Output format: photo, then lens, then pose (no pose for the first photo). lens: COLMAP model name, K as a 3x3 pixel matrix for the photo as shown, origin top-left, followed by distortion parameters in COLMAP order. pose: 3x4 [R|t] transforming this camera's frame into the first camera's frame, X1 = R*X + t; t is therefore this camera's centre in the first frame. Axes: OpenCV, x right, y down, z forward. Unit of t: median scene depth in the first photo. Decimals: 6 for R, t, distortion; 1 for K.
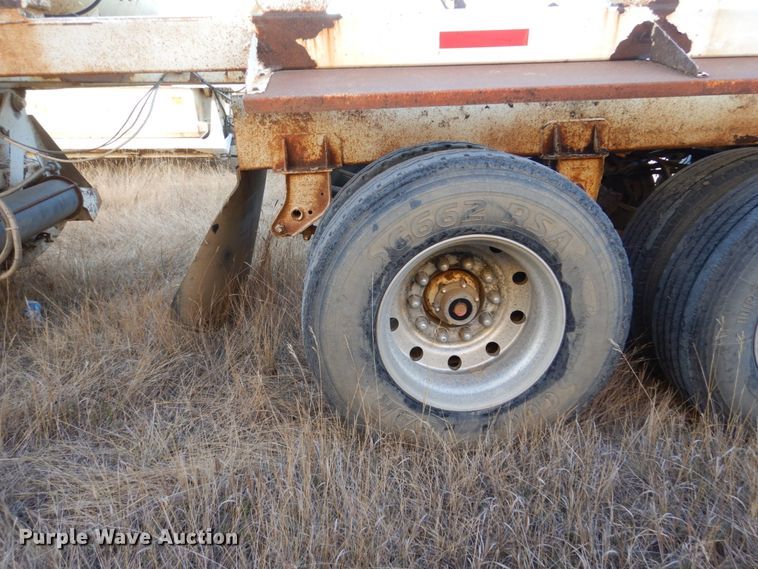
lens RADIAL K [[534.6, 0, 379.0], [0, 534.6, 284.5], [0, 0, 1]] dist [0.001423, -0.002918]
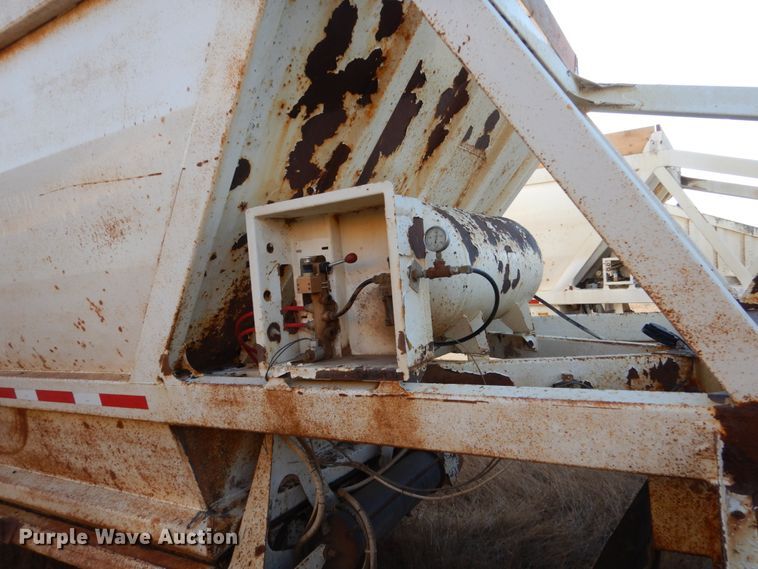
lens RADIAL K [[534.6, 0, 379.0], [0, 534.6, 284.5], [0, 0, 1]] dist [0.001423, -0.002918]
pose [[0.808160, -0.038524, -0.587702, -0.179835], [-0.141441, 0.955962, -0.257161, -0.419250], [0.571727, 0.290952, 0.767121, 0.259855]]
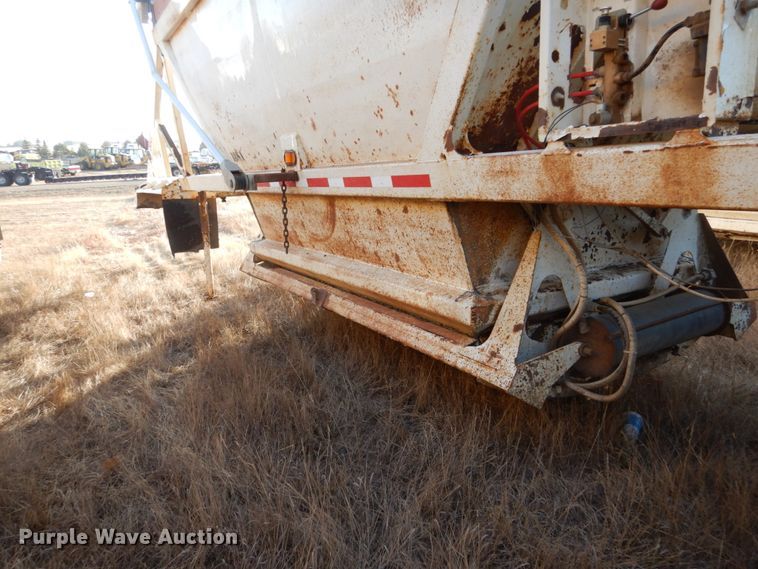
lens RADIAL K [[534.6, 0, 379.0], [0, 534.6, 284.5], [0, 0, 1]] dist [0.001423, -0.002918]
pose [[0.435851, 0.191534, -0.879402, -0.153232], [-0.284052, 0.956428, 0.067528, -0.212735], [0.854019, 0.220363, 0.471266, 0.280970]]
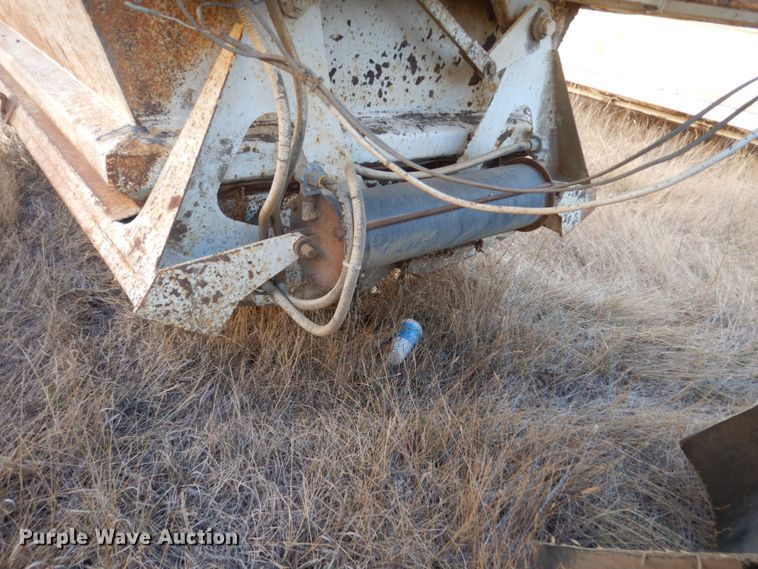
lens RADIAL K [[534.6, 0, 379.0], [0, 534.6, 284.5], [0, 0, 1]] dist [0.001423, -0.002918]
pose [[0.545852, 0.479106, -0.687389, -0.423551], [-0.405903, 0.868901, 0.283293, -0.340179], [0.733000, 0.124377, 0.668761, 0.931184]]
